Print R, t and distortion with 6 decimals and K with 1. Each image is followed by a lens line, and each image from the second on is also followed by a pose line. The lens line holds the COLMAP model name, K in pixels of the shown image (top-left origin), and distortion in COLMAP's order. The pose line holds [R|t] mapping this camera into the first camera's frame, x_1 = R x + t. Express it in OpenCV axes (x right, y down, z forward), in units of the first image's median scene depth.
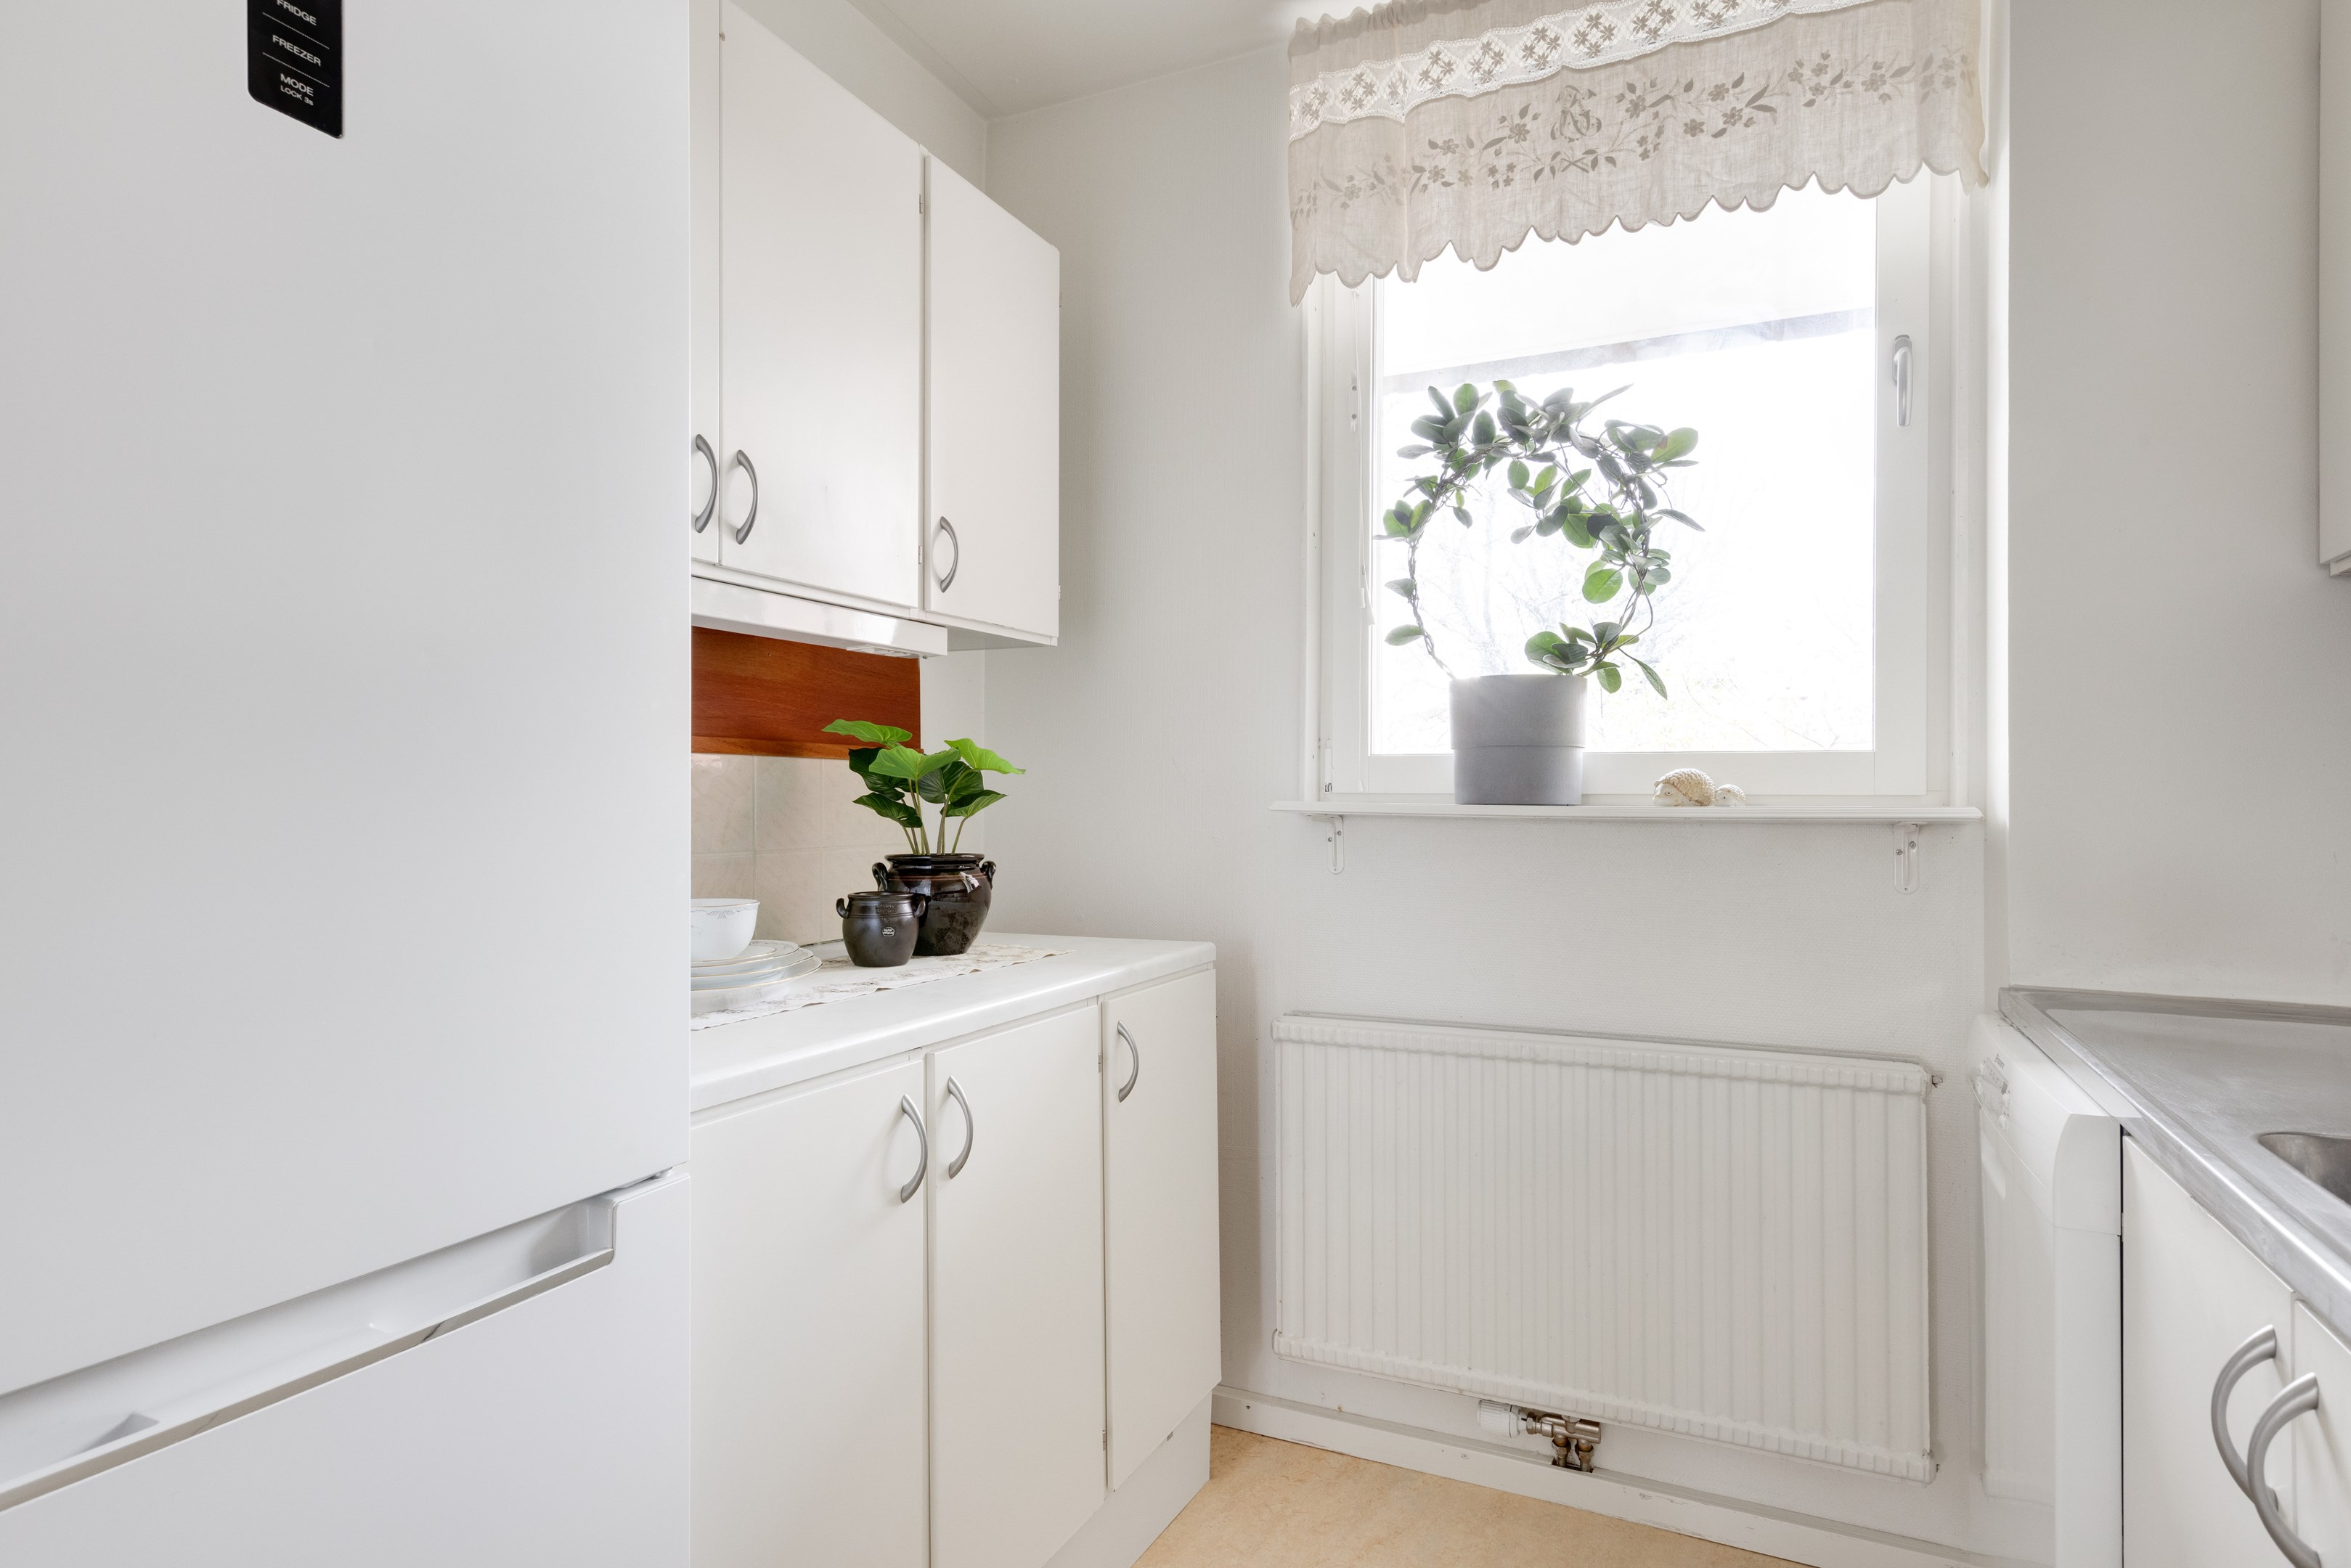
lens RADIAL K [[1258.0, 0, 1157.0], [0, 1258.0, 793.0], [0, 0, 1]] dist [0.012703, 0.003114]
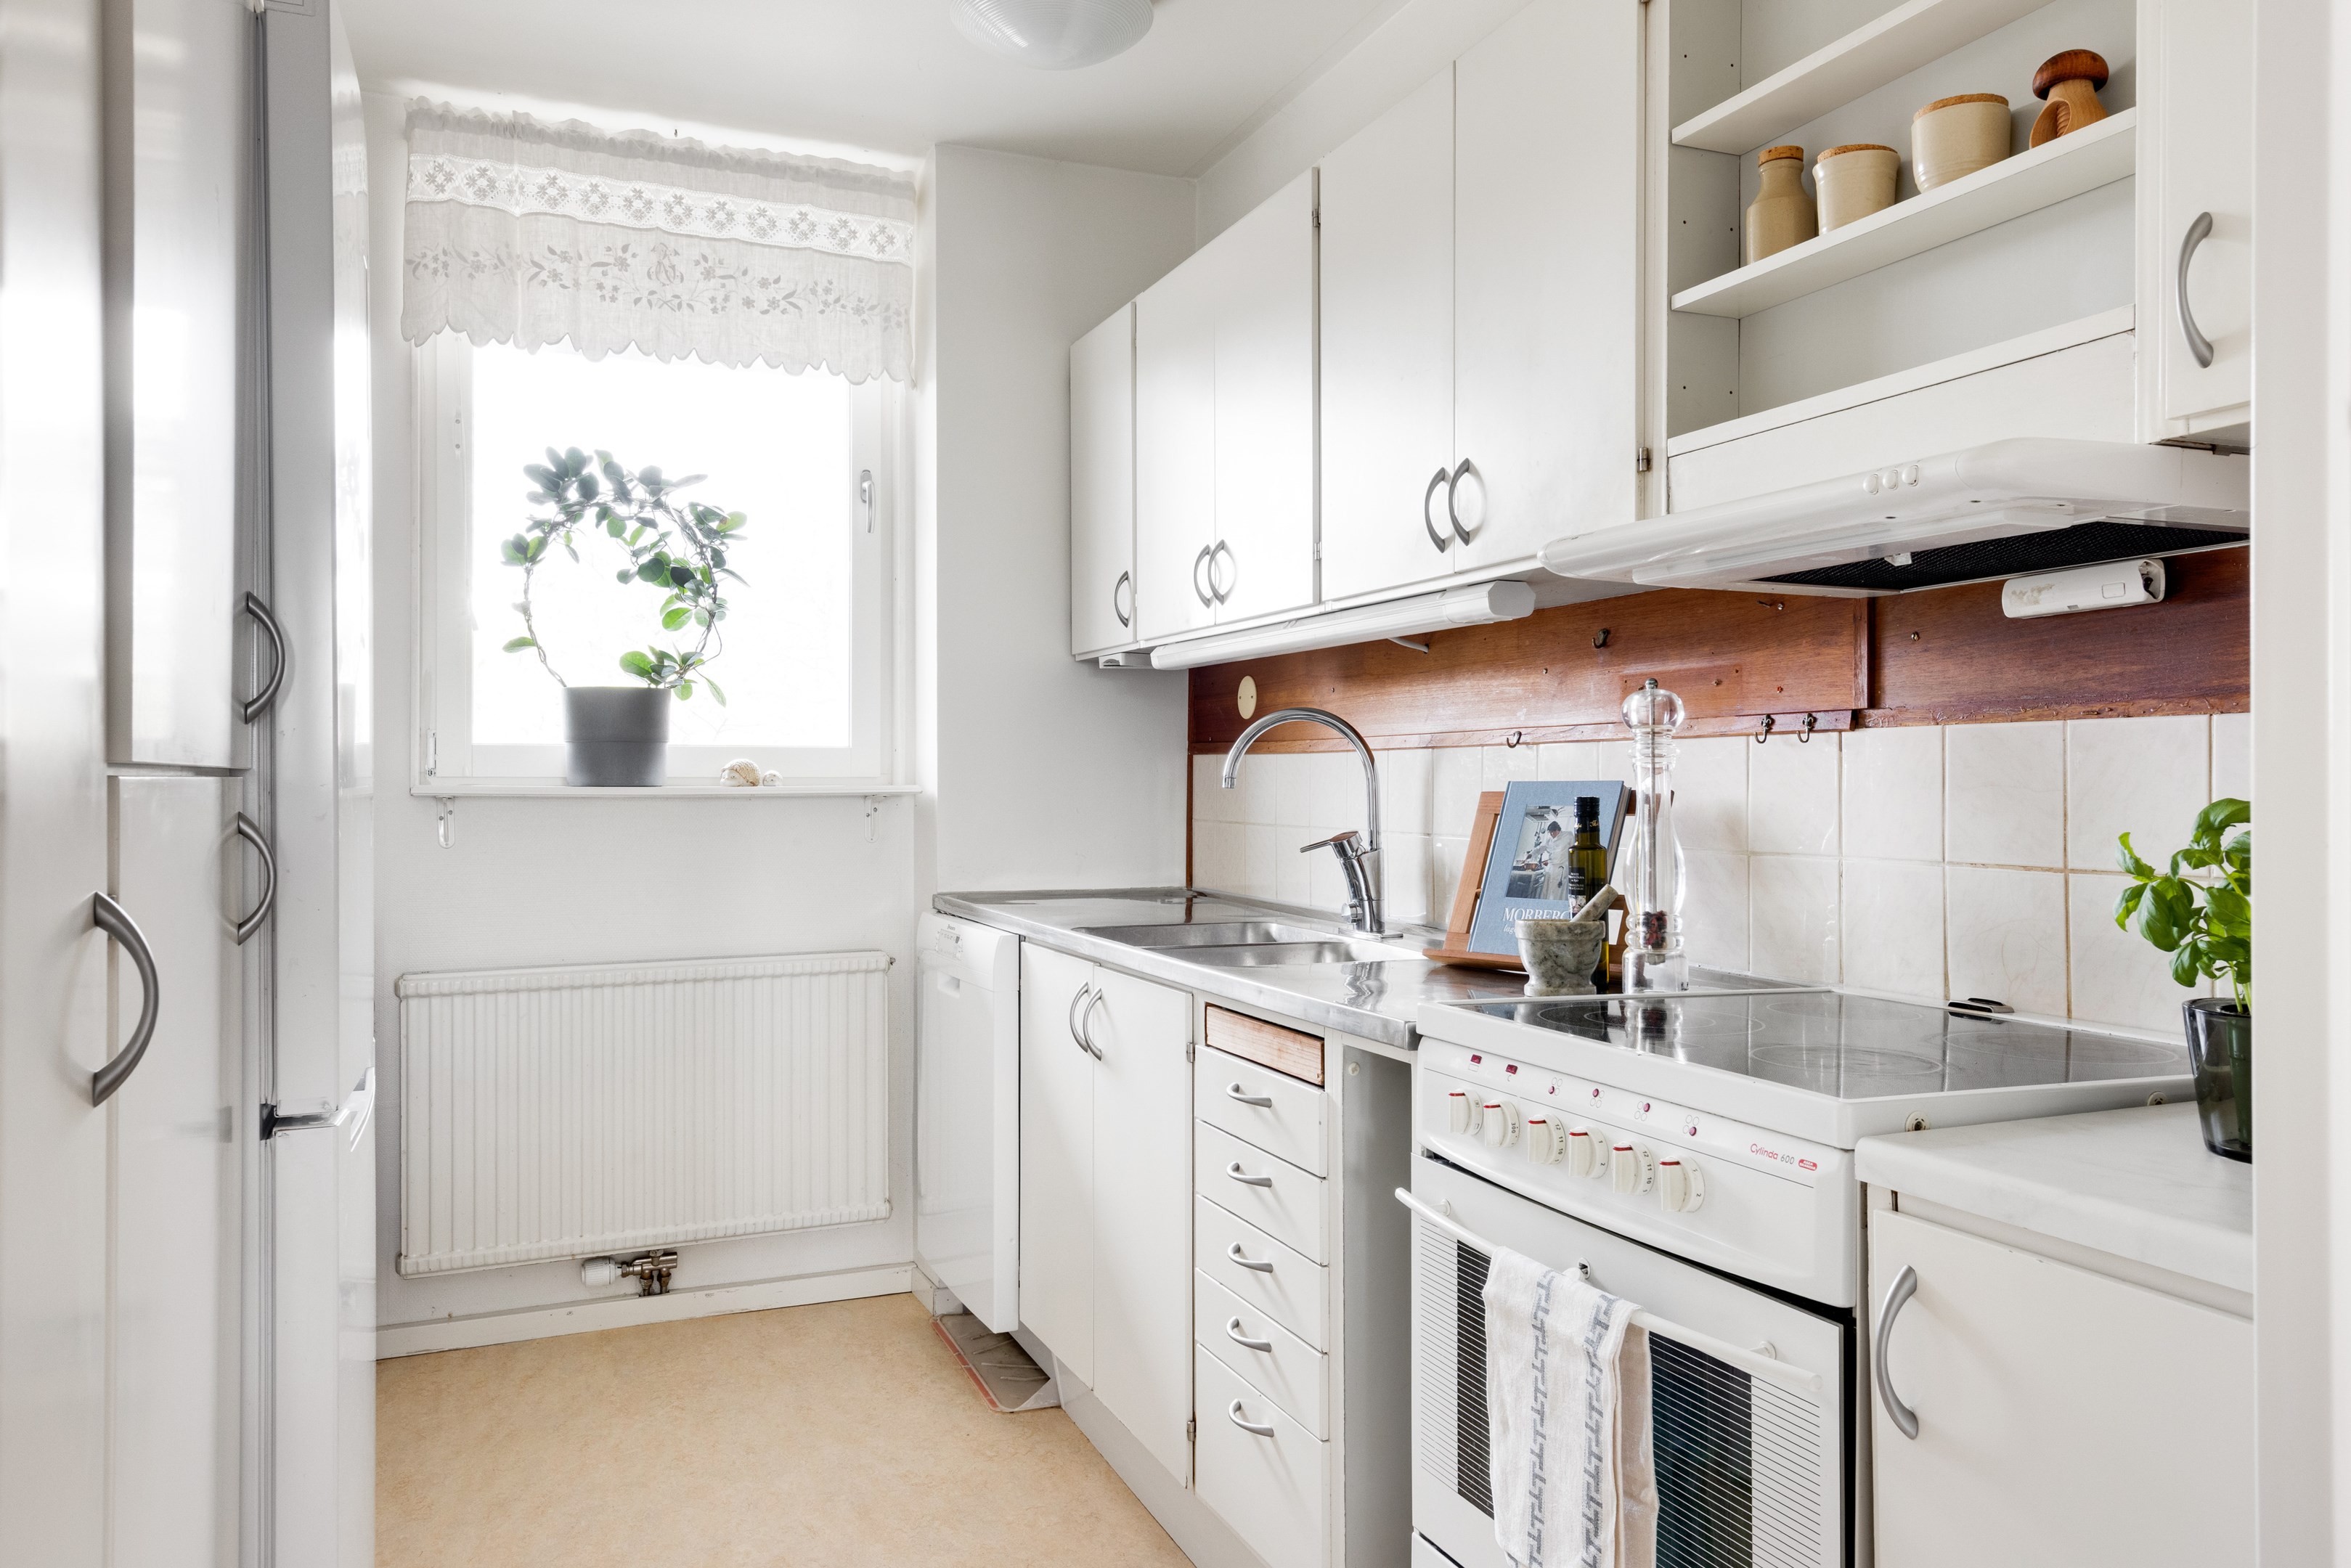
lens RADIAL K [[1668.9, 0, 1193.5], [0, 1668.9, 761.3], [0, 0, 1]] dist [0.022518, -0.000875]
pose [[0.646232, 0.002237, 0.763137, -0.645862], [-0.001805, 0.999997, -0.001403, -0.014929], [-0.763139, -0.000471, 0.646235, -0.552945]]
